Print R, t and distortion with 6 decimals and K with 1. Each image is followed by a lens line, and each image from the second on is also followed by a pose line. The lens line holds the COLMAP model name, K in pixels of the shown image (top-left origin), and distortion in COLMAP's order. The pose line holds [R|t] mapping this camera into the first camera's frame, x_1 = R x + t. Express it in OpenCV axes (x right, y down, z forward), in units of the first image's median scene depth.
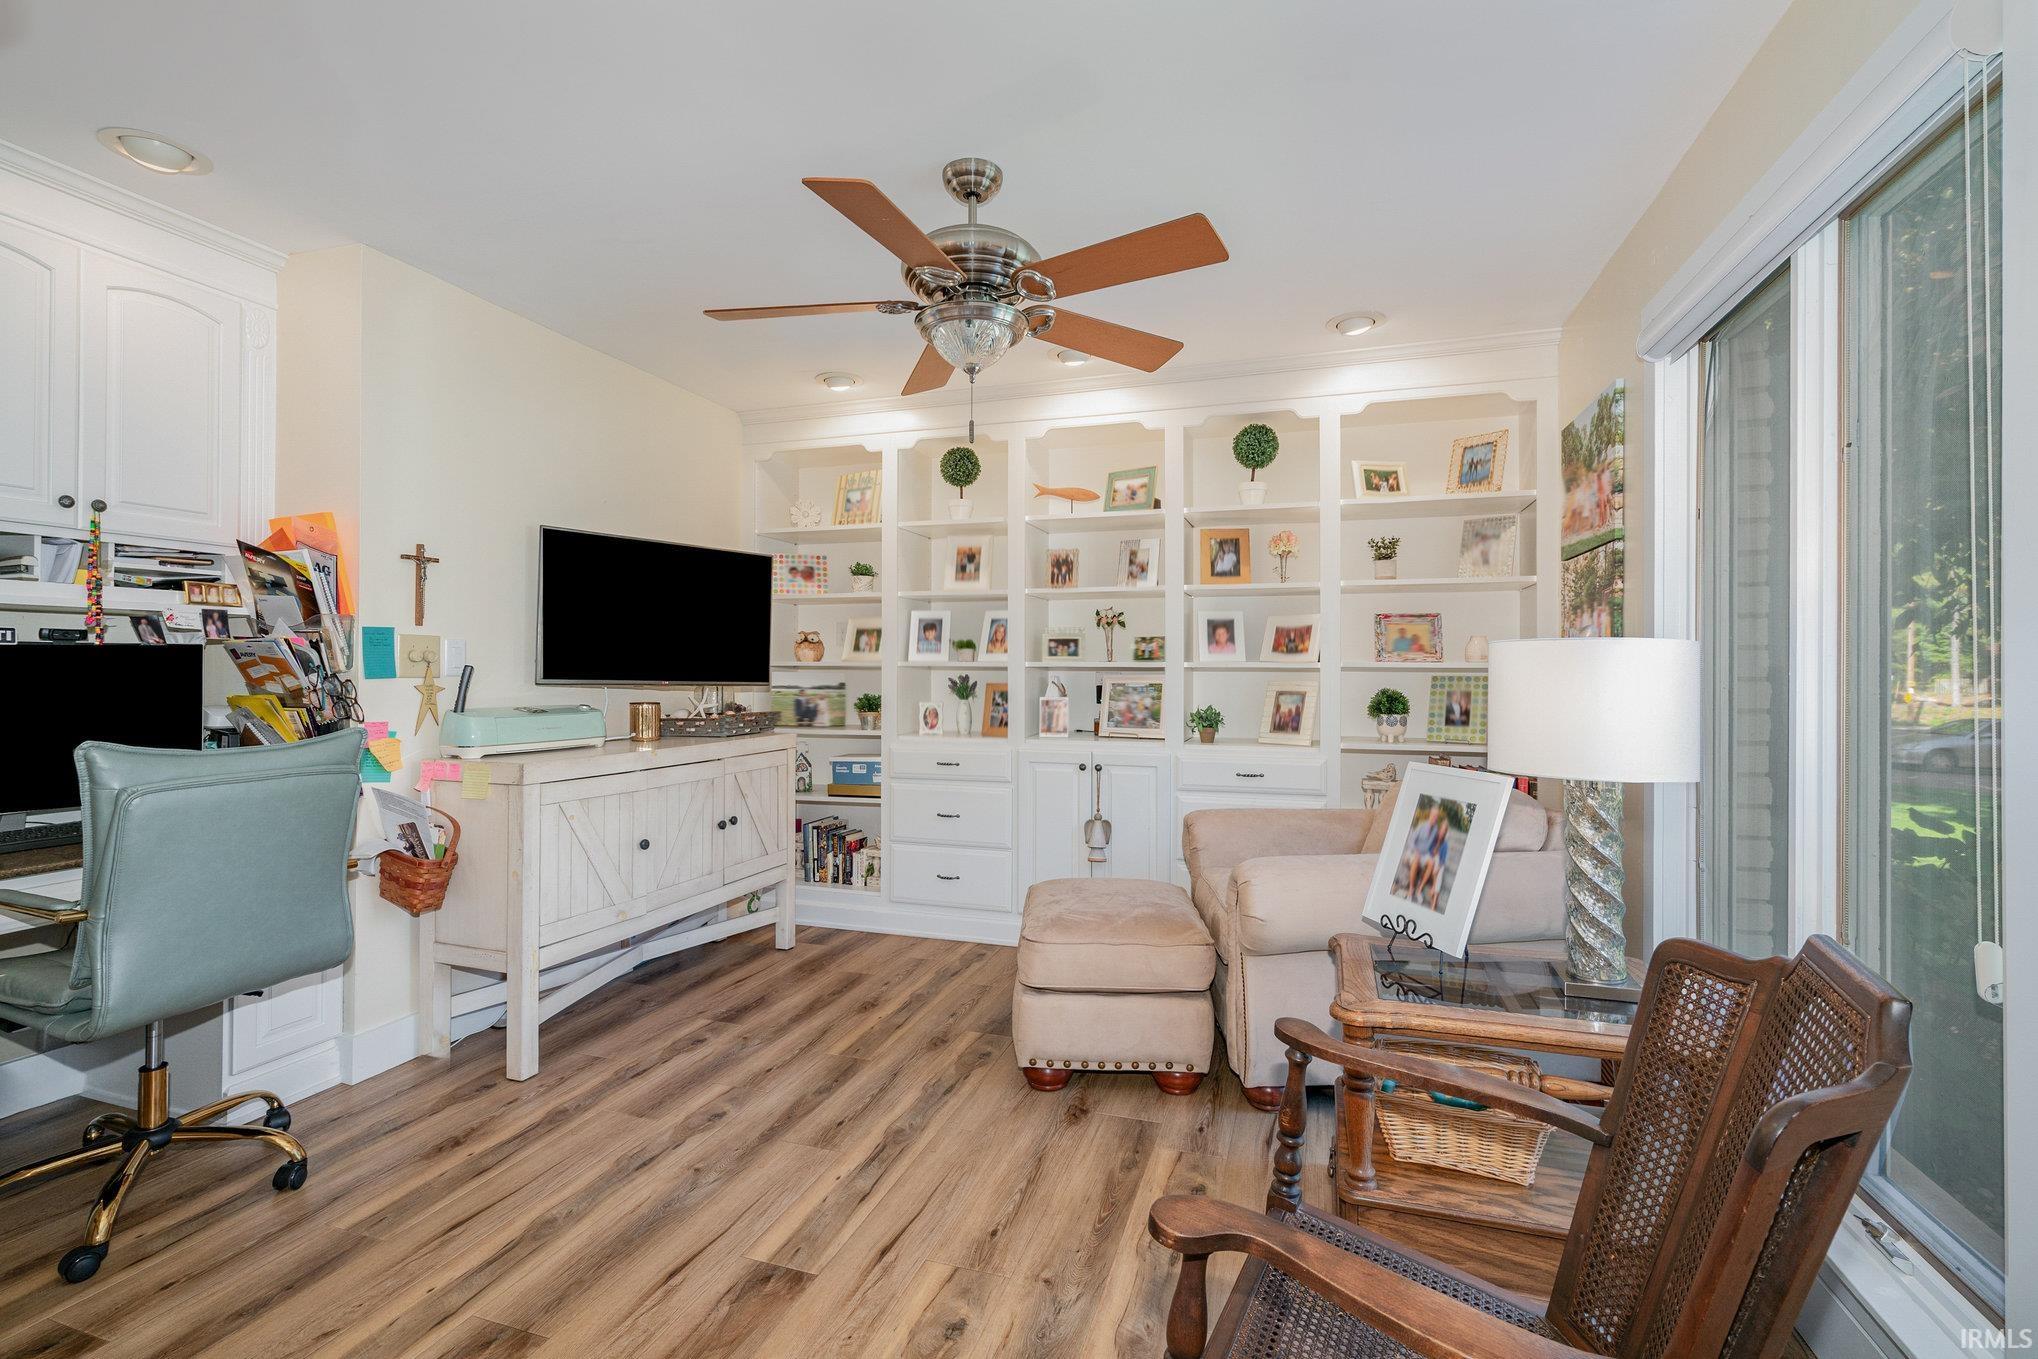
lens RADIAL K [[930.8, 0, 1018.2], [0, 930.8, 676.8], [0, 0, 1]] dist [0.000972, -0.000230]
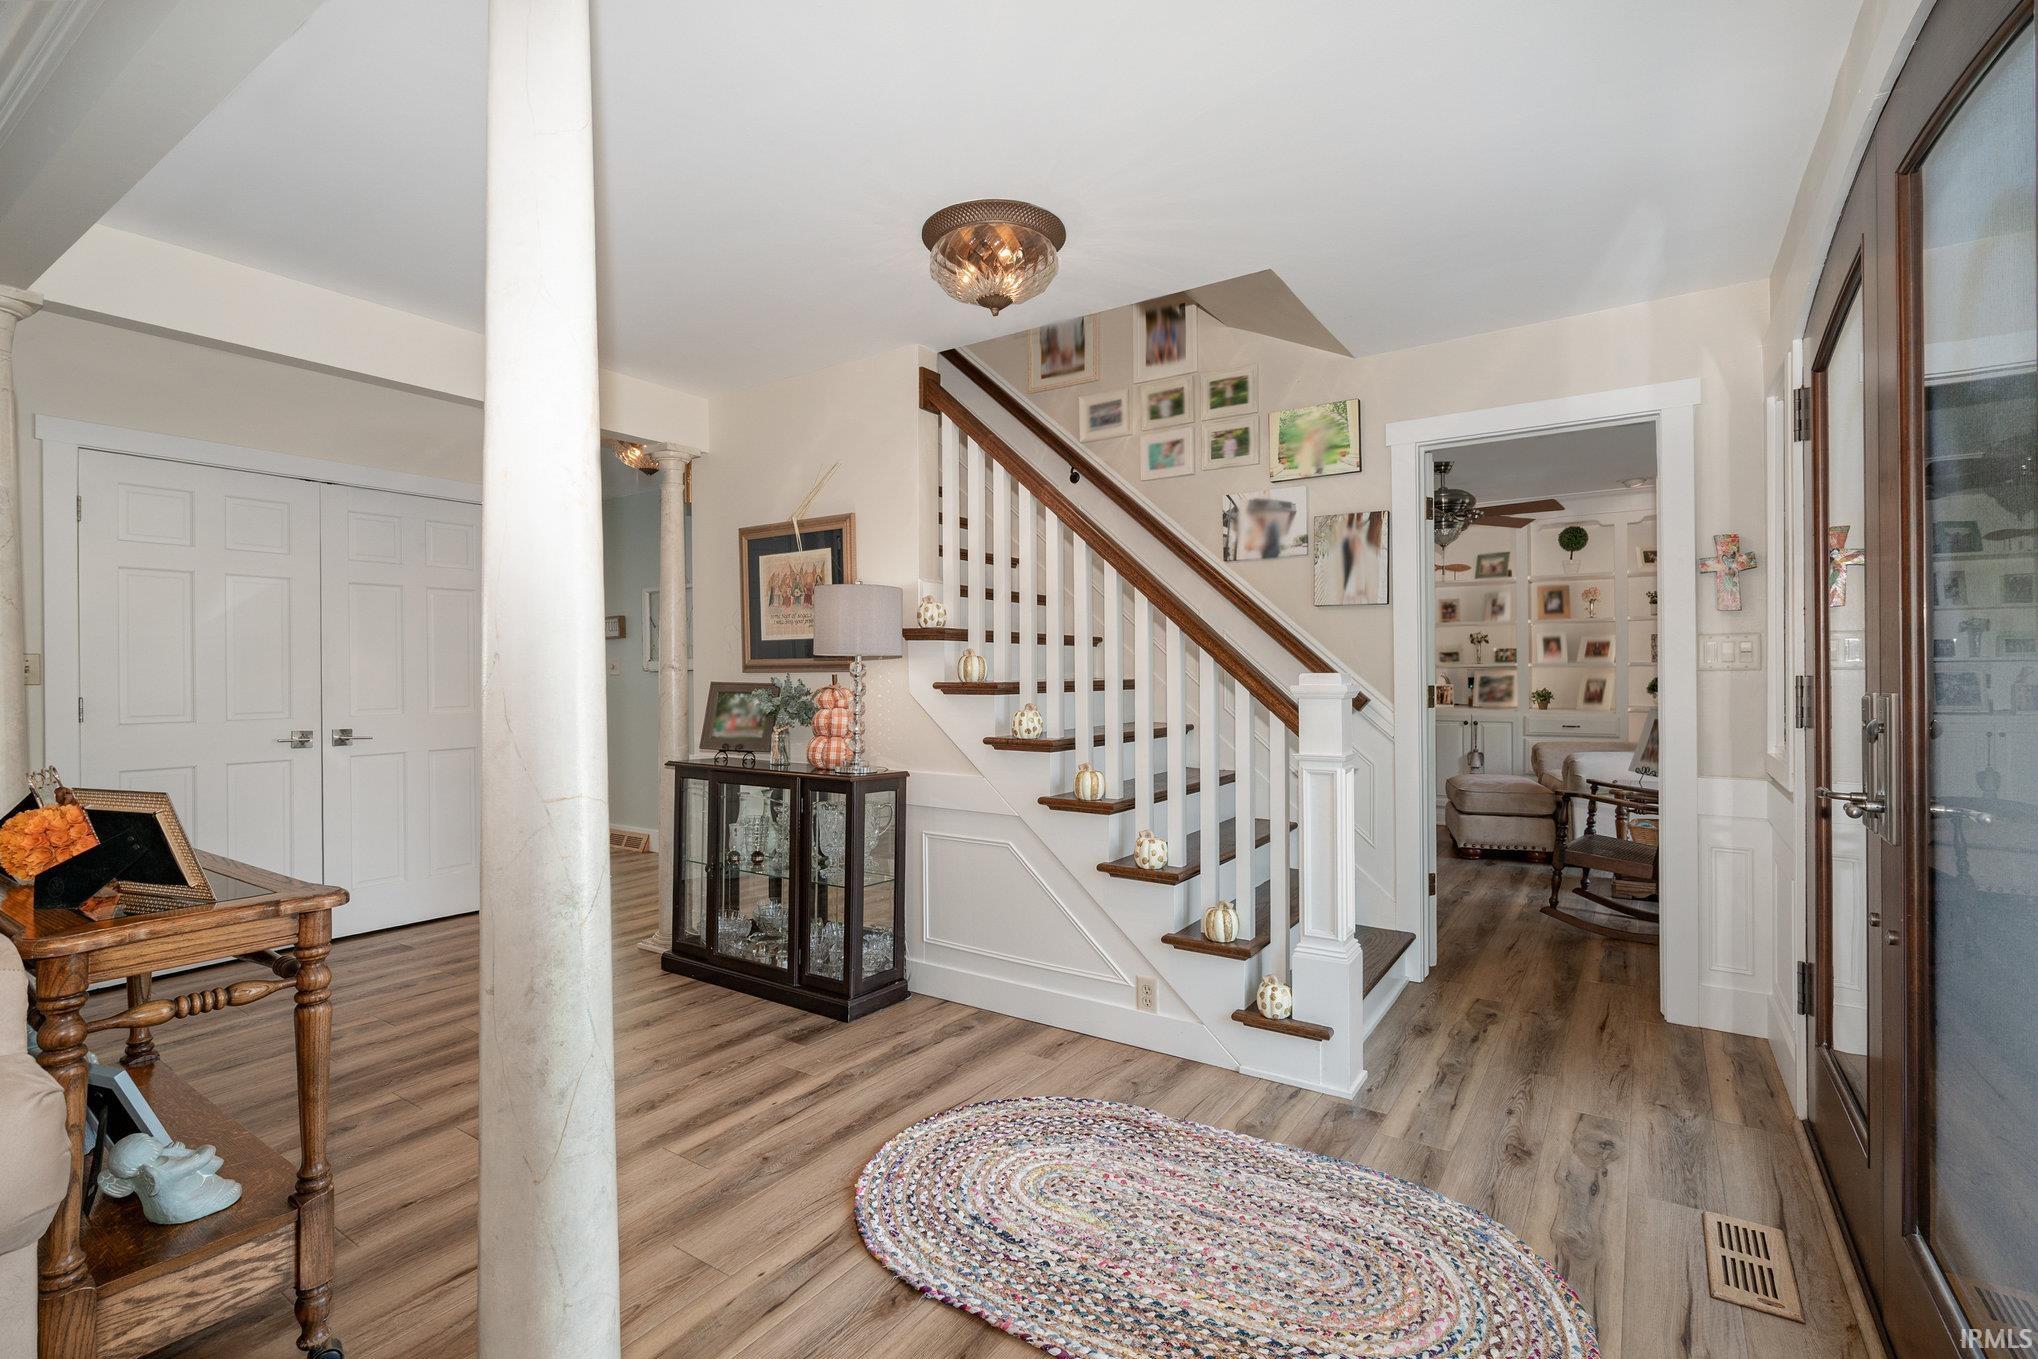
lens RADIAL K [[930.8, 0, 1018.1], [0, 930.8, 674.4], [0, 0, 1]] dist [0.000972, -0.000230]
pose [[0.953166, -0.013210, -0.302159, -0.202706], [0.013291, 0.999910, -0.001787, -0.004316], [0.302156, -0.002313, 0.953256, -0.937846]]
